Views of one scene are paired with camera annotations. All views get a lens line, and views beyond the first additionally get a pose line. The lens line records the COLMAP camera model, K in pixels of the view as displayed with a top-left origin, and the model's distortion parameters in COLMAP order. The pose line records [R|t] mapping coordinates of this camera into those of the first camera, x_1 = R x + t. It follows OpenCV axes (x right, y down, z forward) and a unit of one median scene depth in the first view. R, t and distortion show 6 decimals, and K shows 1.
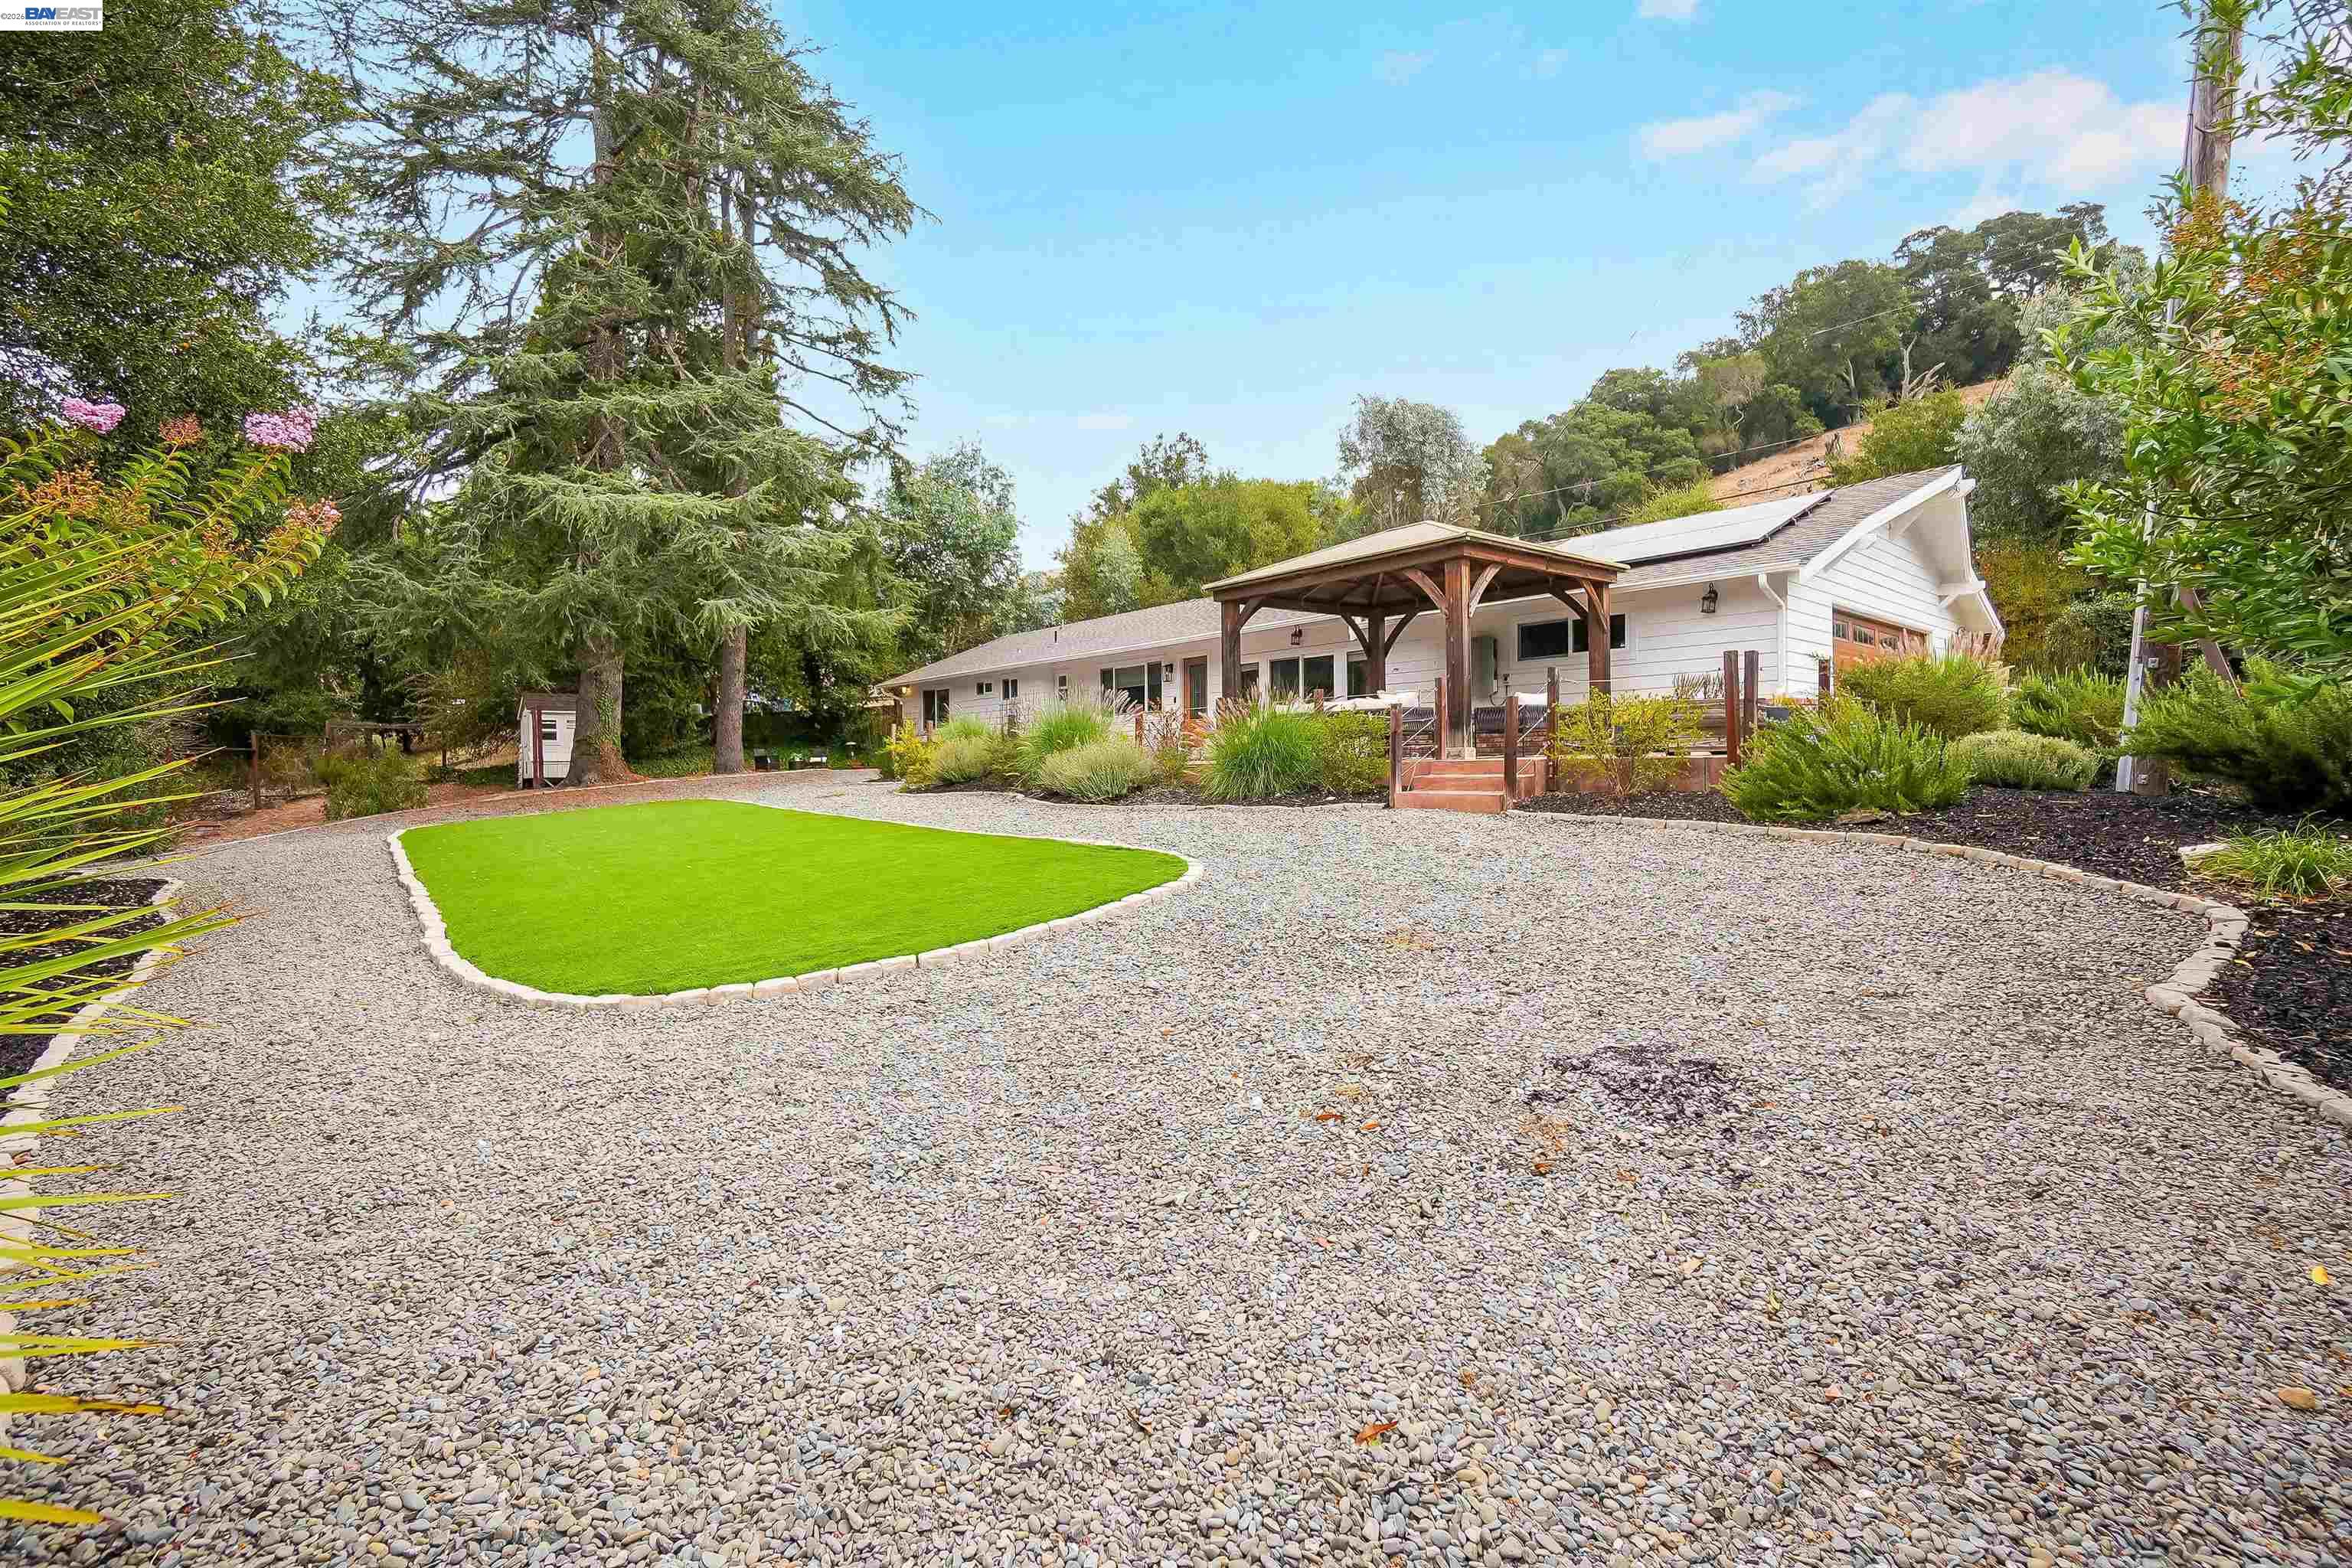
lens RADIAL K [[1041.4, 0, 1161.3], [0, 1041.4, 776.5], [0, 0, 1]] dist [-0.001107, 0.002080]
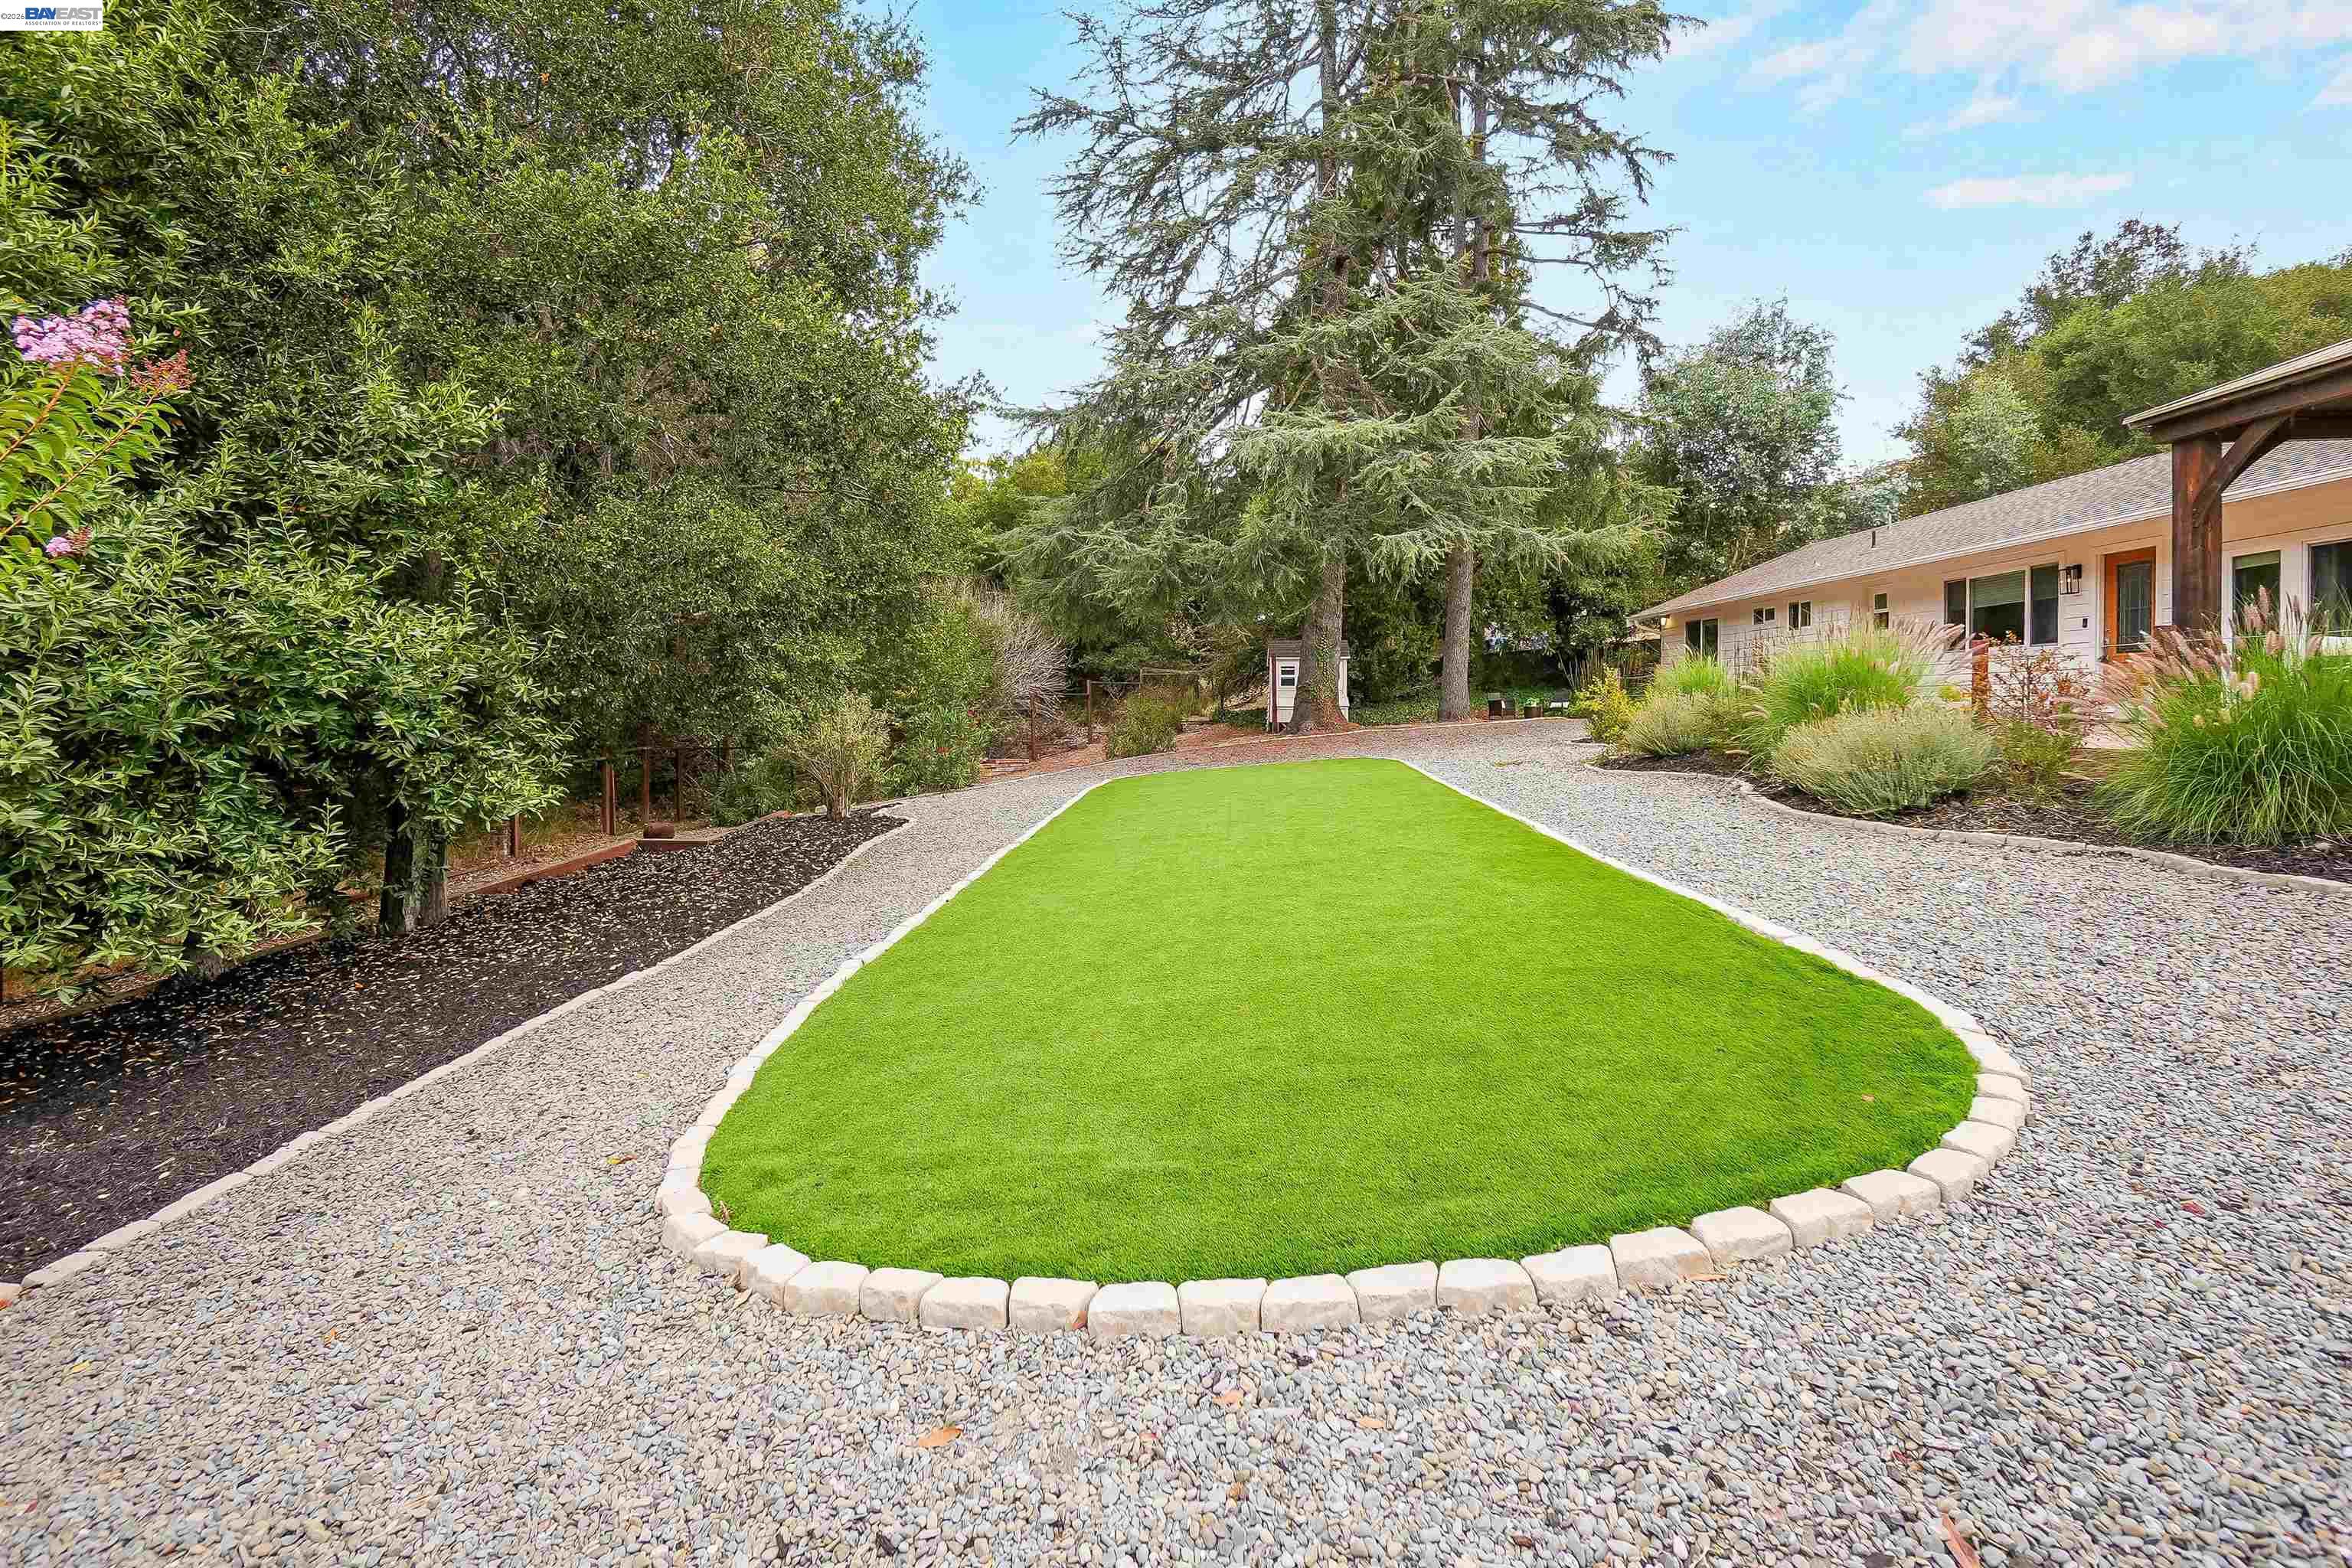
lens RADIAL K [[1041.4, 0, 1193.4], [0, 1041.4, 701.5], [0, 0, 1]] dist [-0.001107, 0.002080]
pose [[0.752501, 0.008095, -0.658542, 0.018593], [-0.011558, 0.999933, -0.000915, -0.016953], [0.658490, 0.008300, 0.752544, 0.156216]]
